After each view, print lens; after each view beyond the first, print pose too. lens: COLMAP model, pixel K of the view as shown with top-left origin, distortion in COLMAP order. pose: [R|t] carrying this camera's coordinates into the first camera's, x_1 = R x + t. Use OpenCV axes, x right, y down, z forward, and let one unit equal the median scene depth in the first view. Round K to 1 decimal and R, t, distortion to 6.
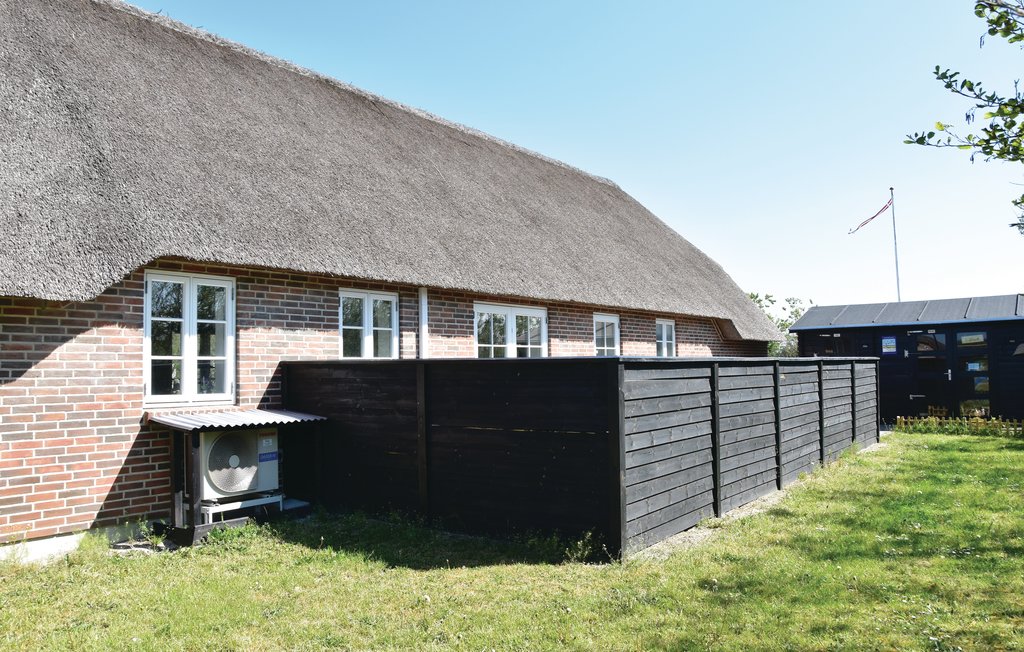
lens RADIAL K [[822.0, 0, 506.6], [0, 822.0, 326.6], [0, 0, 1]] dist [-0.109892, 0.044934]
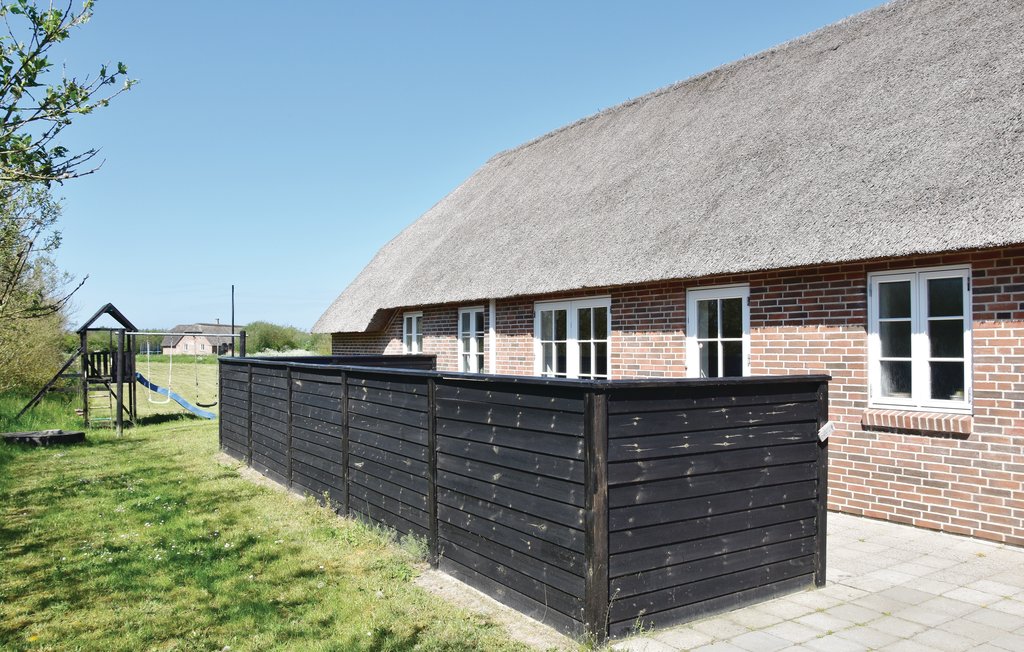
lens RADIAL K [[822.0, 0, 511.9], [0, 822.0, 317.8], [0, 0, 1]] dist [-0.109892, 0.044934]
pose [[-0.419448, -0.045905, -0.906618, 0.825884], [0.020710, 0.997977, -0.060112, 0.047564], [0.907543, -0.043990, -0.417649, 1.220472]]
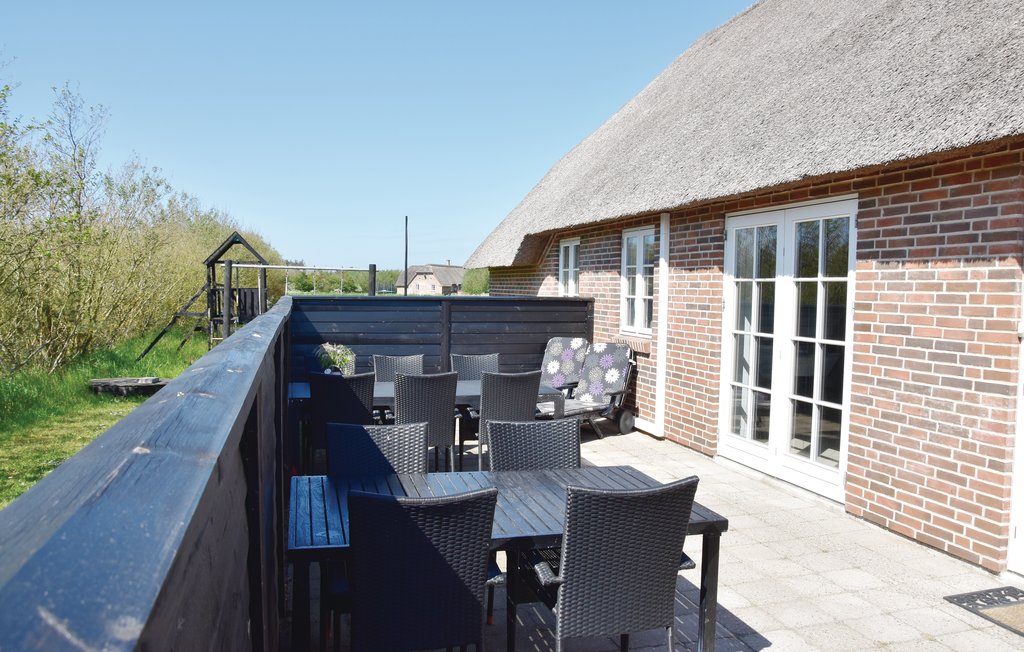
lens RADIAL K [[822.0, 0, 518.5], [0, 822.0, 330.5], [0, 0, 1]] dist [-0.109892, 0.044934]
pose [[-0.648801, 0.012085, -0.760862, 0.493104], [-0.006844, 0.999741, 0.021715, 0.042895], [0.760927, 0.019296, -0.648550, 1.112873]]
